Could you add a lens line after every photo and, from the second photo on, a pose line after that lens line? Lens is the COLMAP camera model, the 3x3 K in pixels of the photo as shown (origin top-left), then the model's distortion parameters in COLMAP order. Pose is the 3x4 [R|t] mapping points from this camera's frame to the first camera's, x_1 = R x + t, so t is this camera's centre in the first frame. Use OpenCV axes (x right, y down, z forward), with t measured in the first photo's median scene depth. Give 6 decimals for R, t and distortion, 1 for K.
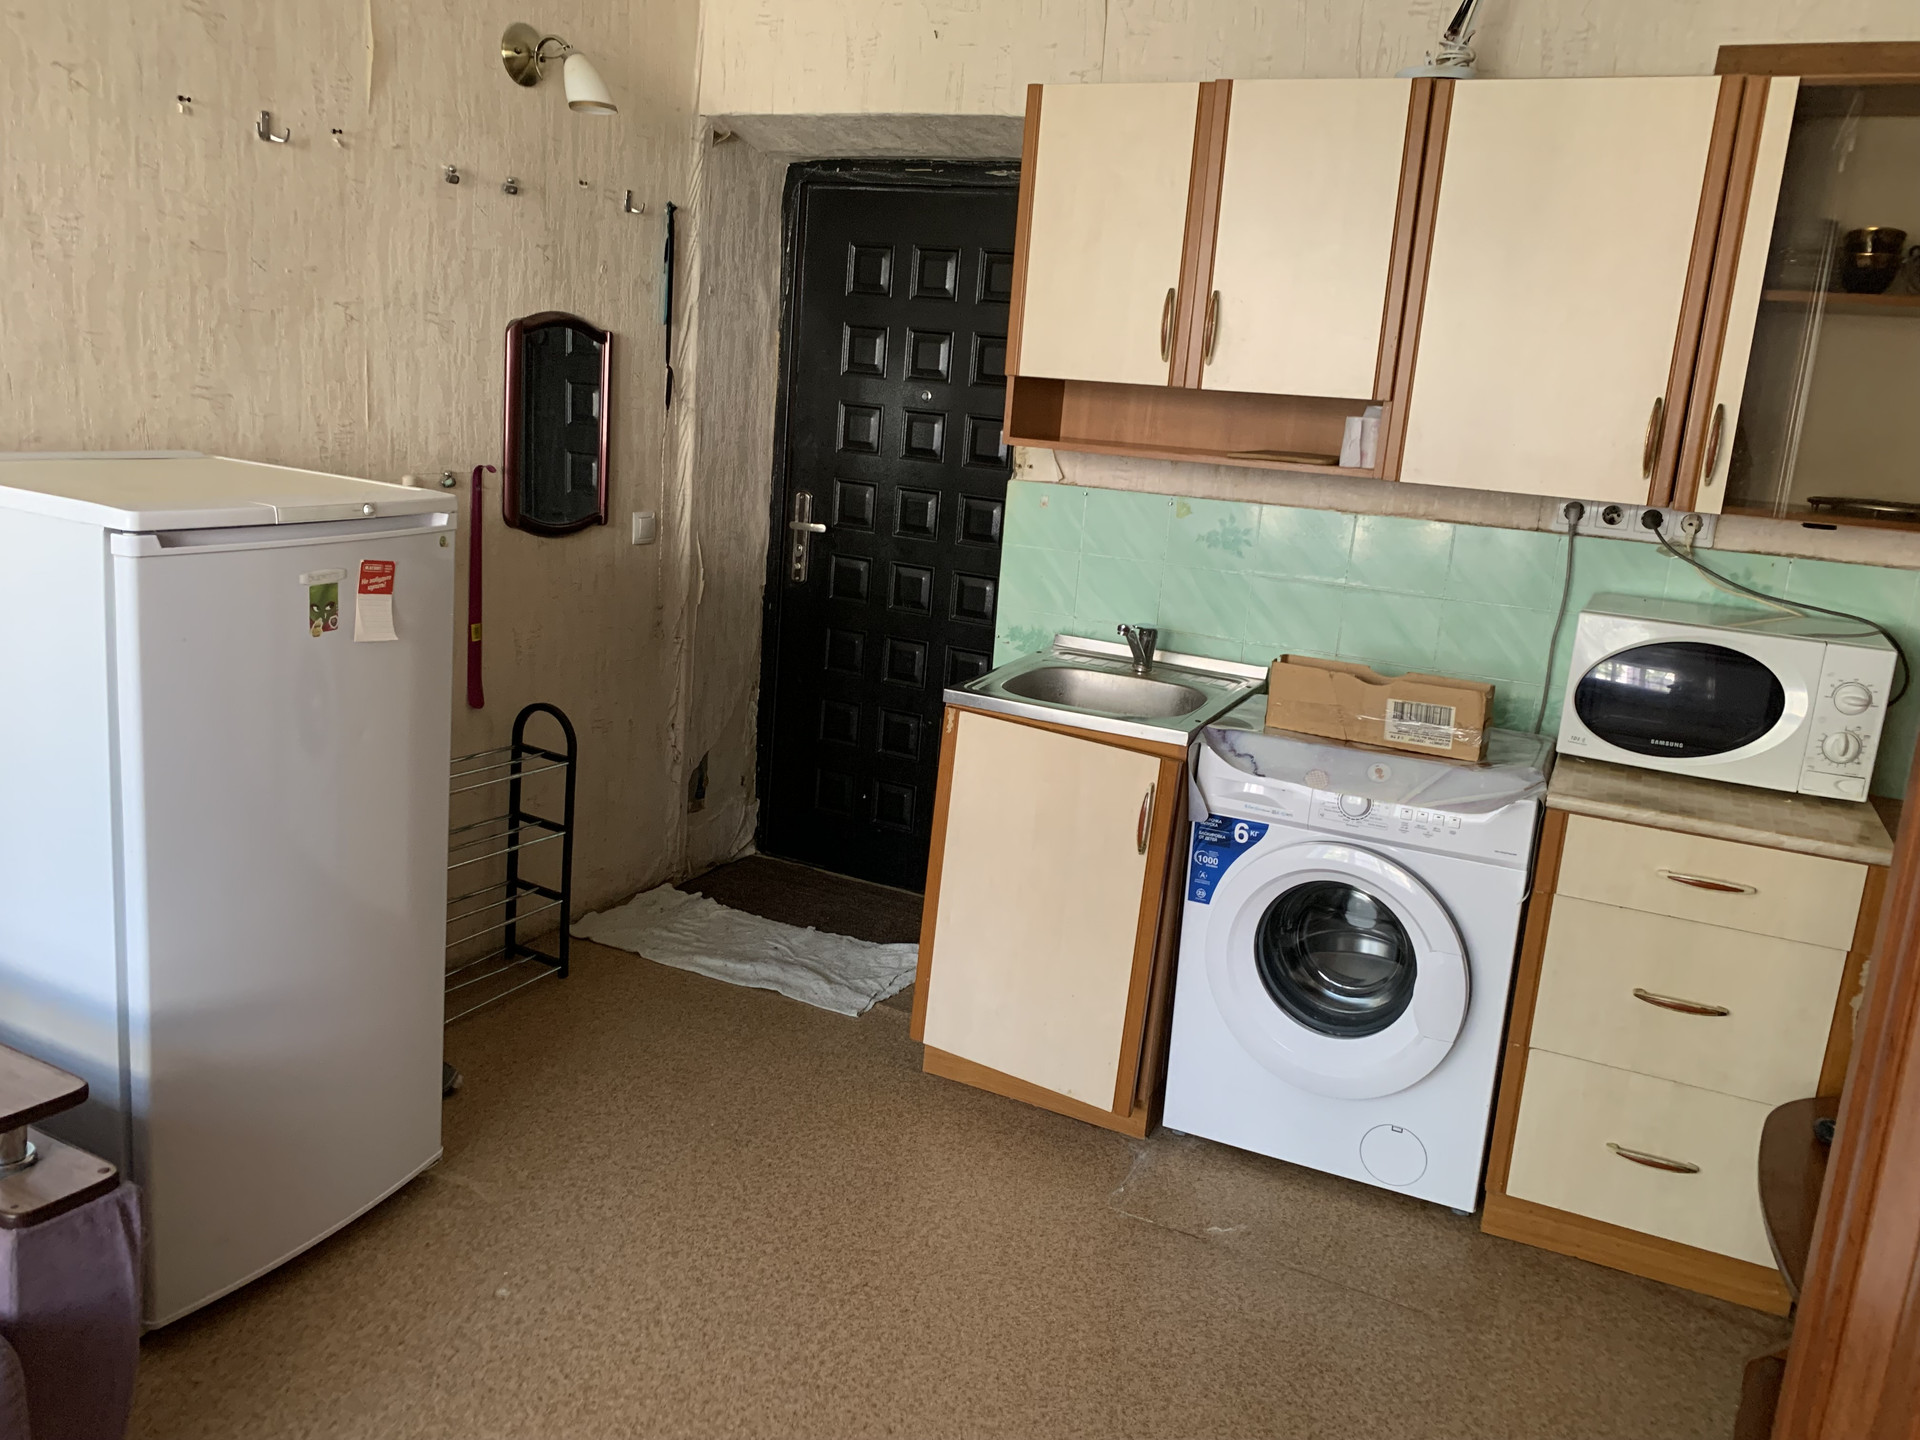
lens RADIAL K [[1472.4, 0, 963.0], [0, 1472.4, 710.9], [0, 0, 1]] dist [0.042791, -0.042528]
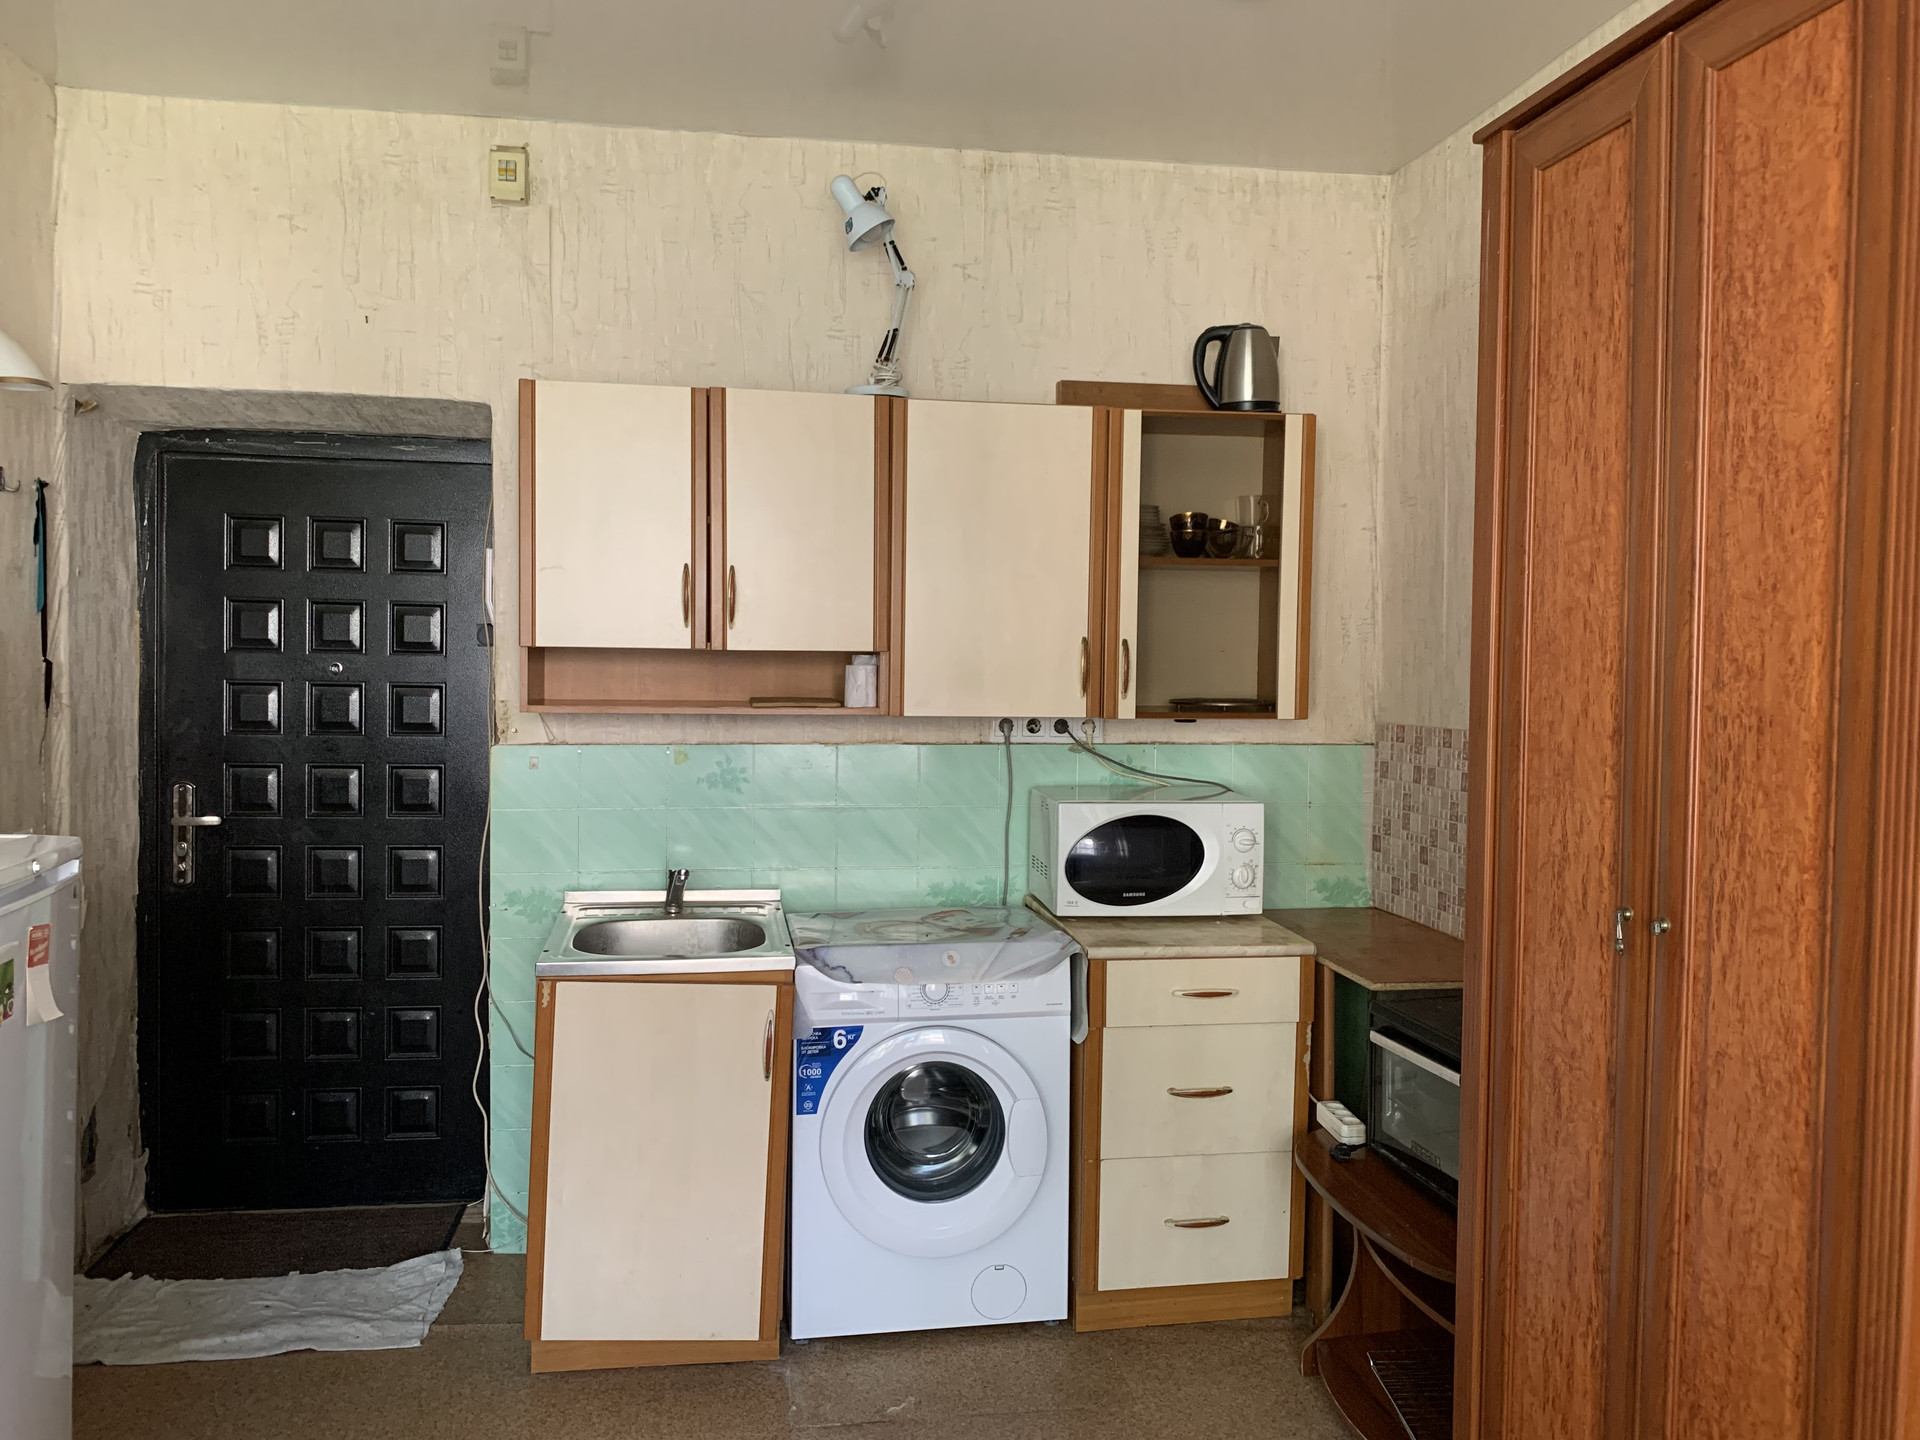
lens RADIAL K [[1472.4, 0, 1007.2], [0, 1472.4, 713.8], [0, 0, 1]] dist [0.042791, -0.042528]
pose [[0.814620, -0.092633, 0.572551, -0.277024], [0.173601, 0.980849, -0.088307, -0.031993], [-0.553405, 0.171332, 0.815100, -0.014212]]
